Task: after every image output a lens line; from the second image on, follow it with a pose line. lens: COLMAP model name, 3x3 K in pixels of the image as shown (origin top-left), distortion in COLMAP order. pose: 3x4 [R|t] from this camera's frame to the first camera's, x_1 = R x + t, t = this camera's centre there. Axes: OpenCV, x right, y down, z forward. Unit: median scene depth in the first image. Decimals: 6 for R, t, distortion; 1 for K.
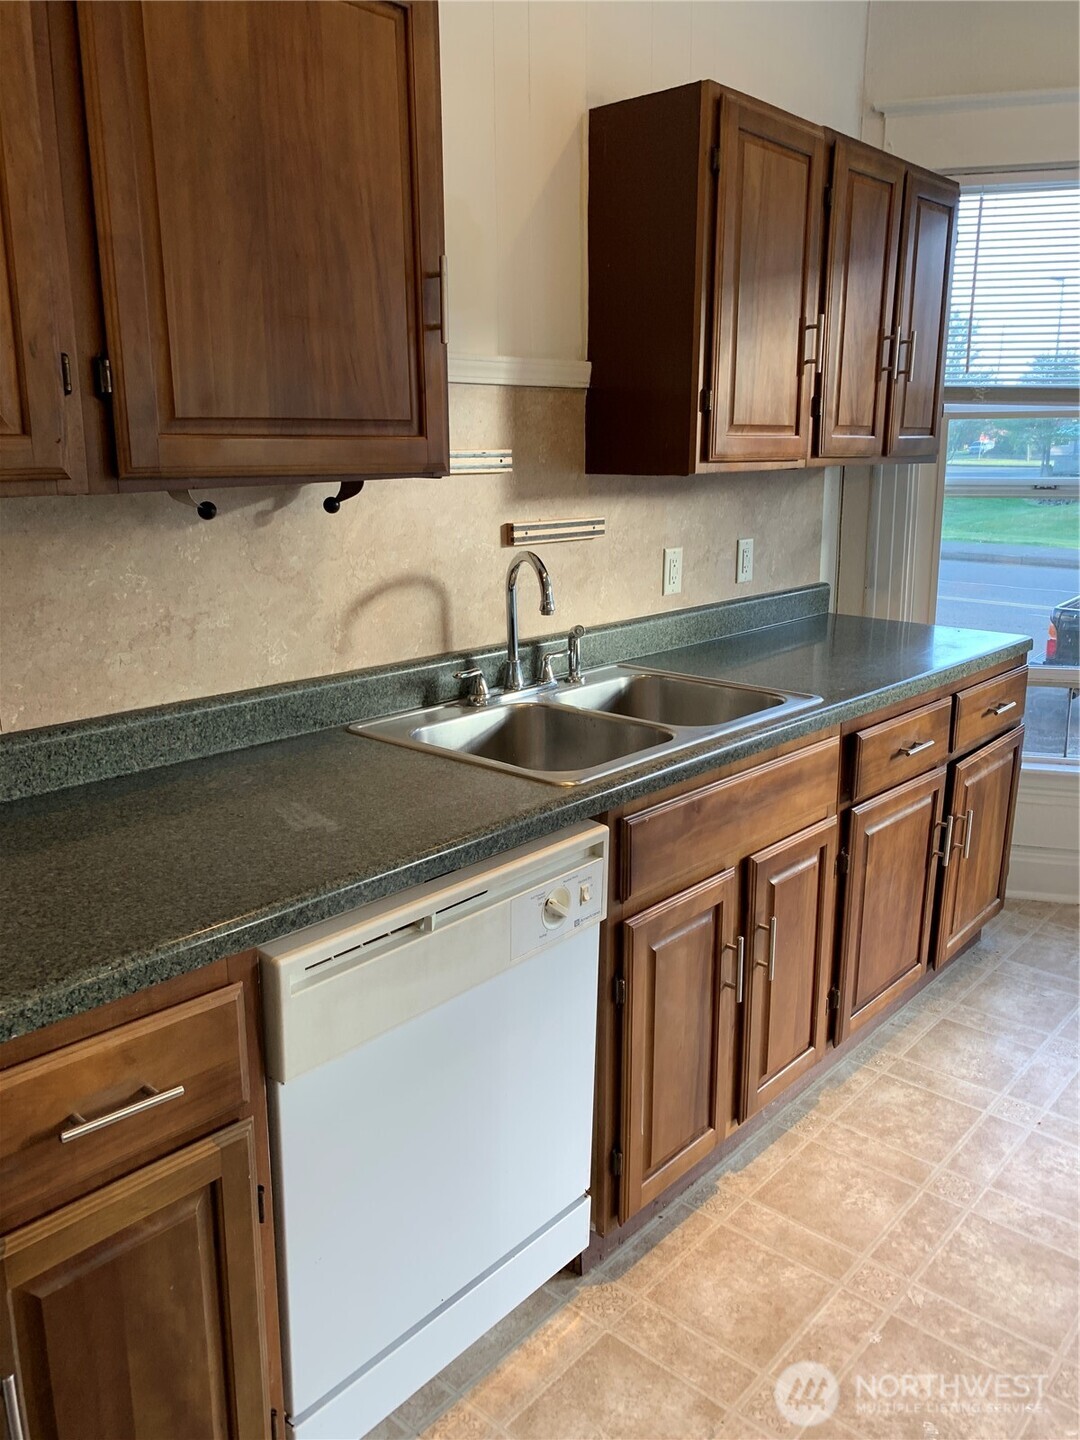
lens RADIAL K [[1112.4, 0, 538.7], [0, 1112.4, 715.3], [0, 0, 1]] dist [0.013619, 0.002471]
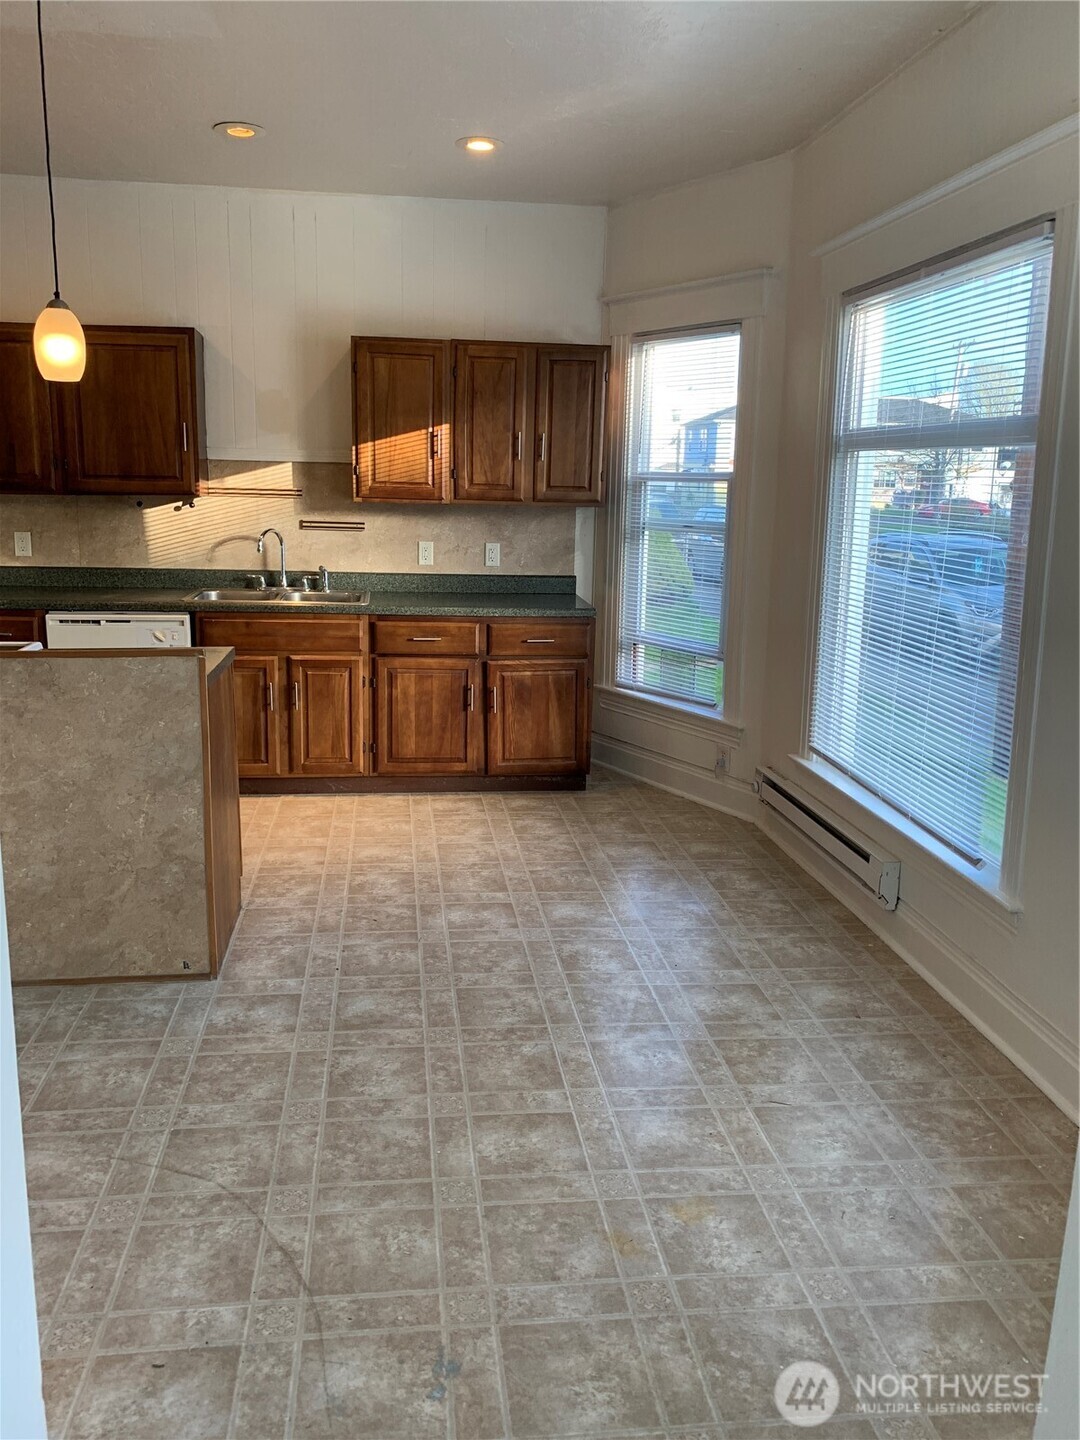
lens RADIAL K [[1112.4, 0, 543.1], [0, 1112.4, 719.5], [0, 0, 1]] dist [0.013619, 0.002471]
pose [[0.762486, 0.159705, -0.626985, 1.761816], [-0.180044, 0.983155, 0.031474, 0.071392], [0.621450, 0.088887, 0.778395, -0.446717]]
